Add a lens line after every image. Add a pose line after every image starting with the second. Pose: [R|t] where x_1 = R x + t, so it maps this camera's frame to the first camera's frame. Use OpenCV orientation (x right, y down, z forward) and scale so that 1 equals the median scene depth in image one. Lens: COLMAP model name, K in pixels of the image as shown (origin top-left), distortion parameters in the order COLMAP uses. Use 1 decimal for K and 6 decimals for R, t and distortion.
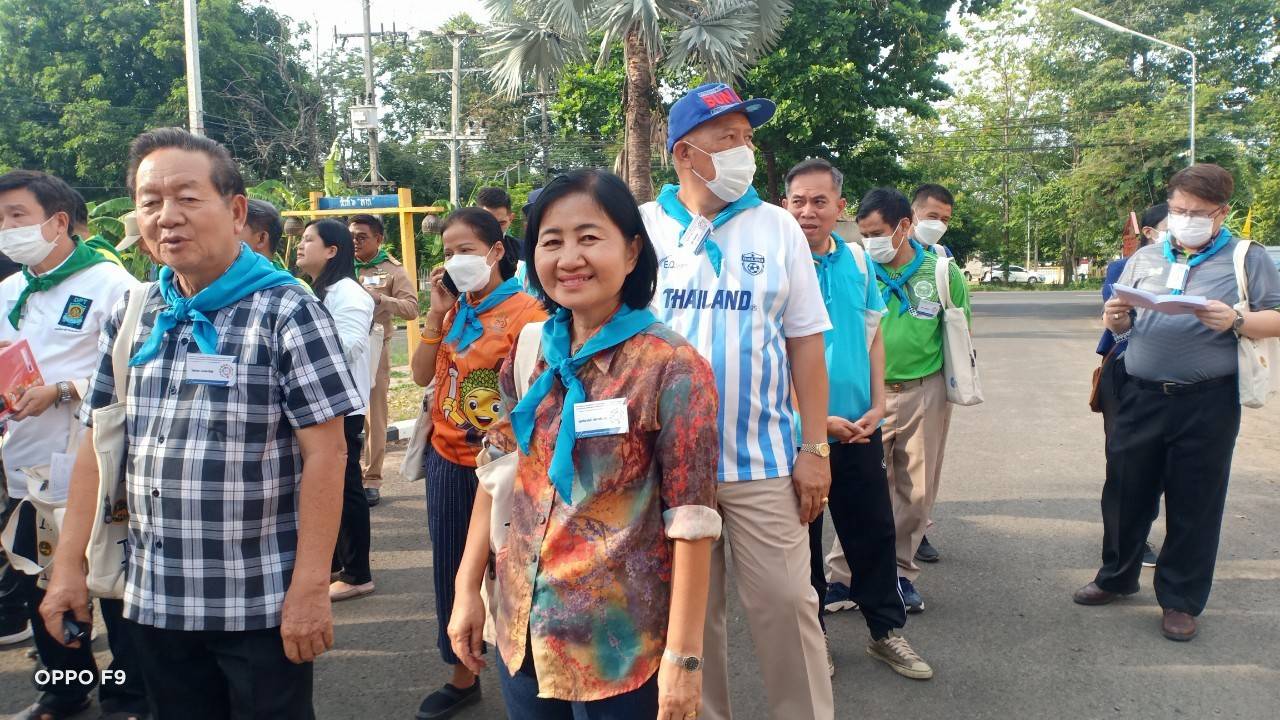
lens RADIAL K [[985.2, 0, 642.2], [0, 985.2, 392.8], [0, 0, 1]] dist [0.100314, -0.141109]
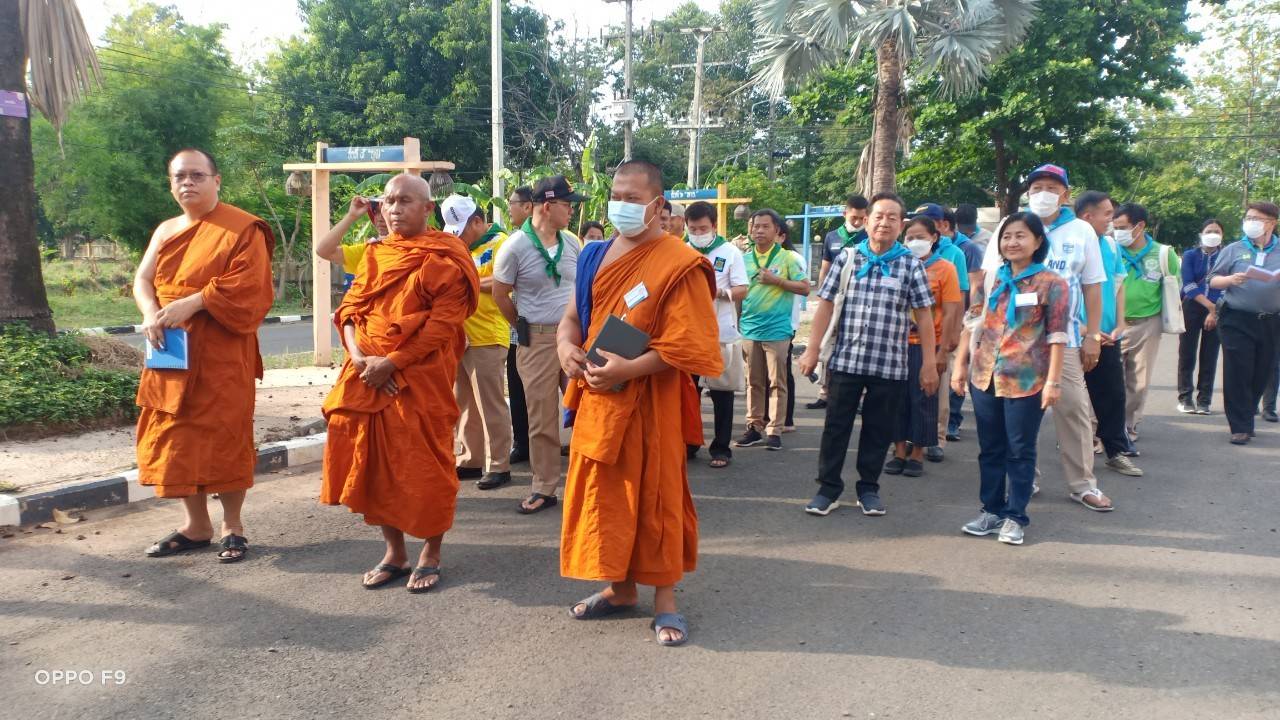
lens RADIAL K [[985.2, 0, 642.2], [0, 985.2, 392.8], [0, 0, 1]] dist [0.100314, -0.141109]
pose [[0.981452, 0.050163, -0.185029, -0.034040], [-0.046083, 0.998592, 0.026290, 0.015625], [0.186087, -0.017276, 0.982381, -0.118737]]
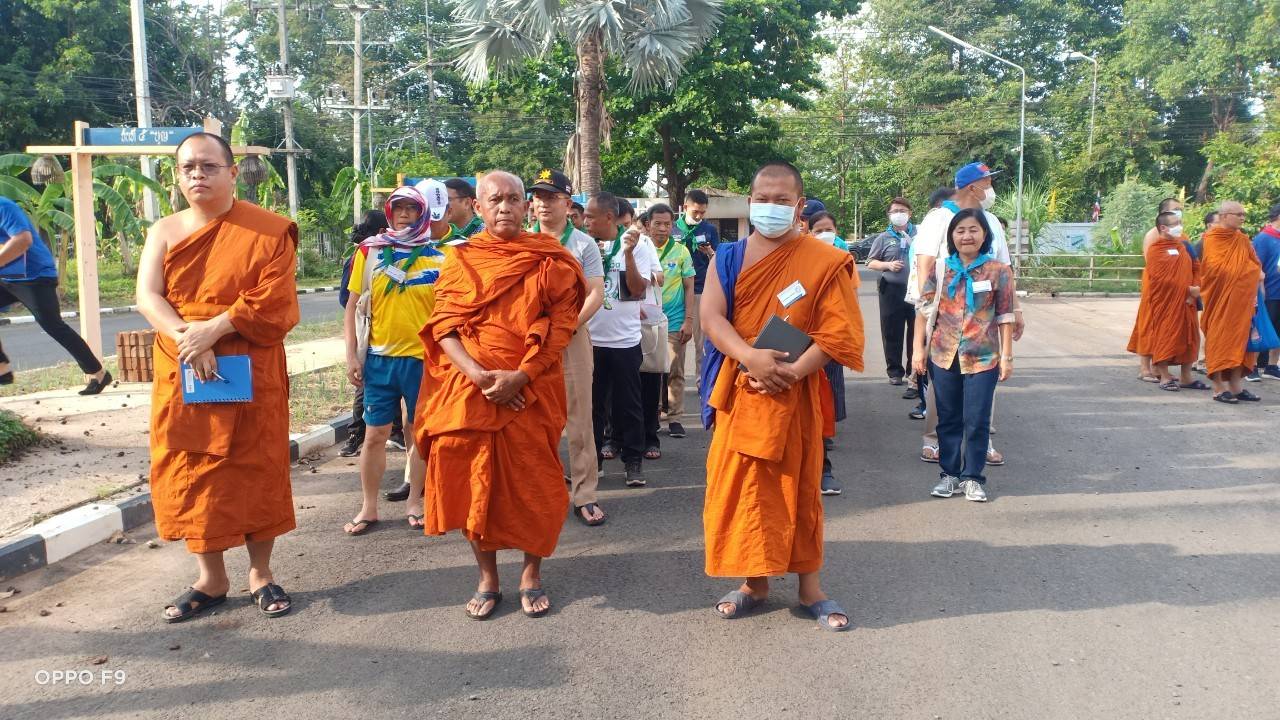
lens RADIAL K [[992.1, 0, 639.5], [0, 992.1, 388.7], [0, 0, 1]] dist [0.107389, -0.149671]
pose [[0.985367, -0.014795, 0.169802, -0.099959], [0.010225, 0.999562, 0.027756, 0.015018], [-0.170138, -0.025614, 0.985087, -0.120322]]
